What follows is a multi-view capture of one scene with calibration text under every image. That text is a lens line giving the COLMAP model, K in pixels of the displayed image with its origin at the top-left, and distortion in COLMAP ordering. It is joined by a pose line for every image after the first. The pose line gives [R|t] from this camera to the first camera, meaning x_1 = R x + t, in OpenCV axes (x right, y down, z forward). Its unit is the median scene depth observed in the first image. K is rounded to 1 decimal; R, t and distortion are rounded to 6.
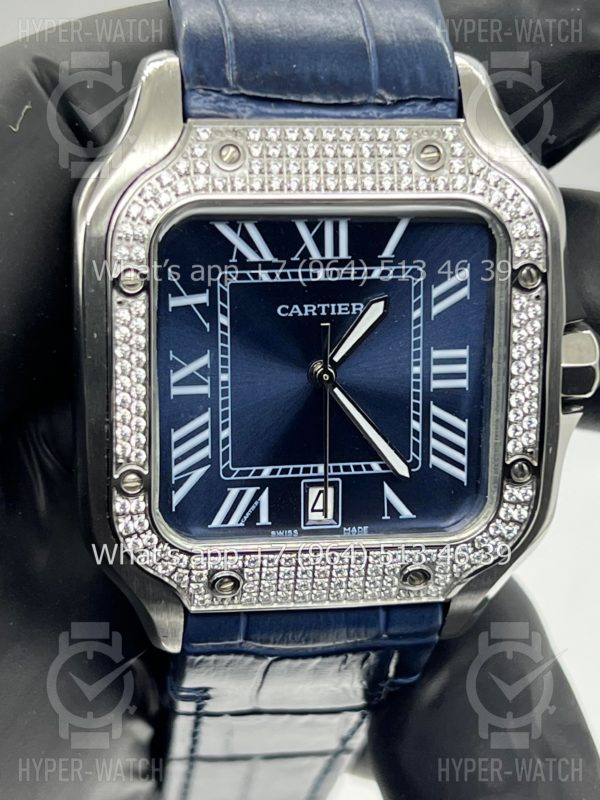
lens RADIAL K [[1872.6, 0, 282.4], [0, 1872.6, 400.3], [0, 0, 1]] dist [0.263380, -0.851130]
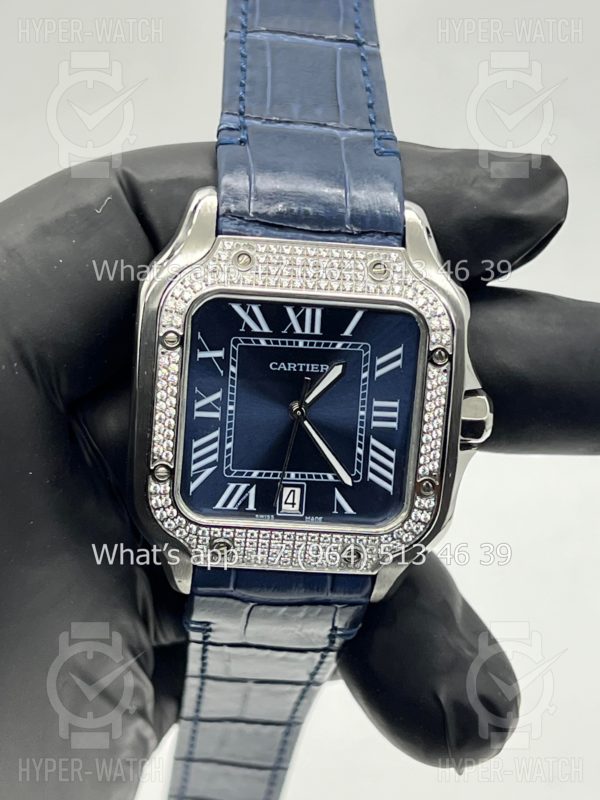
lens RADIAL K [[1808.5, 0, 288.1], [0, 1808.5, 386.4], [0, 0, 1]] dist [0.260249, 0.109299]
pose [[0.994878, 0.079224, -0.062775, 0.102198], [-0.080883, 0.996426, -0.024346, 0.002173], [0.060622, 0.029299, 0.997731, -0.424627]]
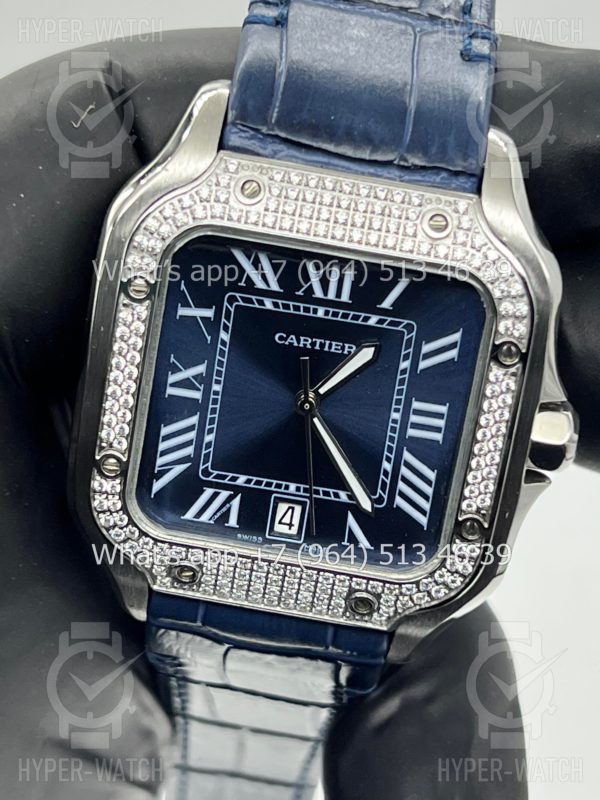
lens RADIAL K [[1872.6, 0, 282.4], [0, 1872.6, 400.3], [0, 0, 1]] dist [0.263380, -0.851130]
pose [[0.966226, 0.202435, -0.159459, 0.179635], [-0.194897, 0.978879, 0.061735, -0.079098], [0.168588, -0.028572, 0.985272, -0.063564]]
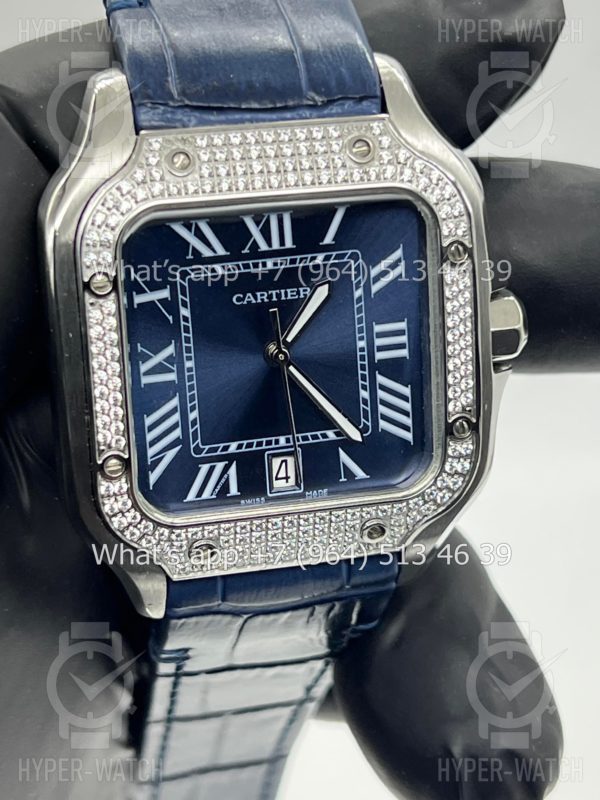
lens RADIAL K [[1872.6, 0, 282.4], [0, 1872.6, 400.3], [0, 0, 1]] dist [0.263380, -0.851130]
pose [[0.994820, -0.077944, 0.065250, -0.049599], [0.076834, 0.996856, 0.019361, -0.008186], [-0.066554, -0.014248, 0.997681, -0.096497]]
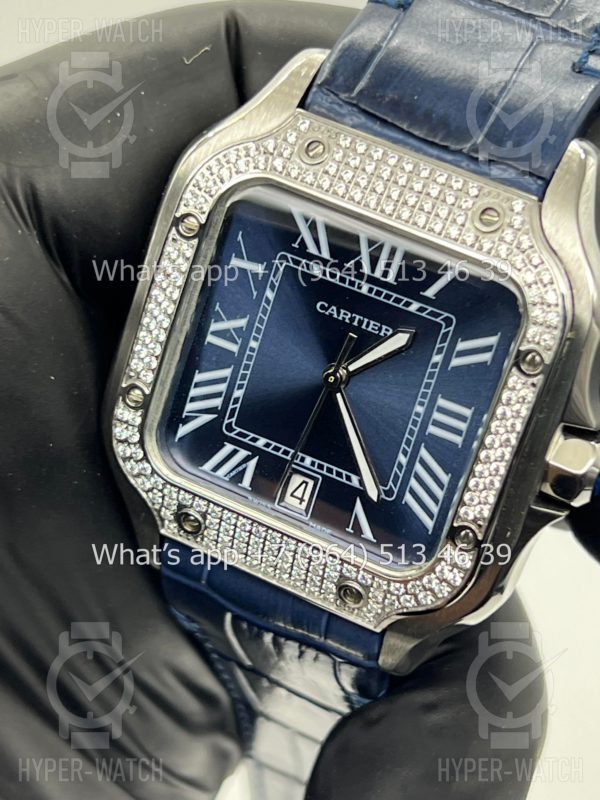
lens RADIAL K [[1872.6, 0, 282.4], [0, 1872.6, 400.3], [0, 0, 1]] dist [0.263380, -0.851130]
pose [[0.828902, 0.381601, -0.409027, 0.437689], [-0.392577, 0.917719, 0.060619, -0.054603], [0.398504, 0.110327, 0.910507, 0.020376]]
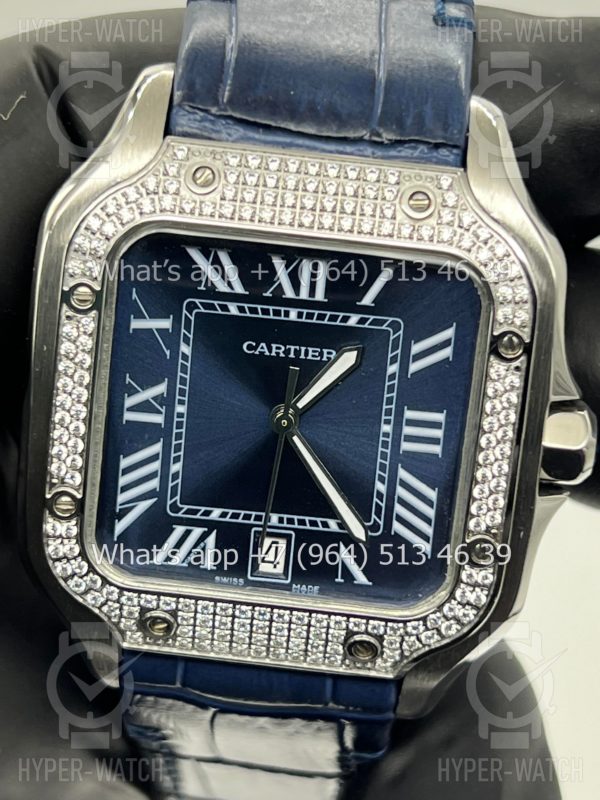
lens RADIAL K [[1872.6, 0, 282.4], [0, 1872.6, 400.3], [0, 0, 1]] dist [0.263380, -0.851130]
pose [[0.975415, 0.132116, -0.176381, 0.185870], [-0.133702, 0.991017, 0.002914, -0.026126], [0.175182, 0.020740, 0.984318, 0.071707]]
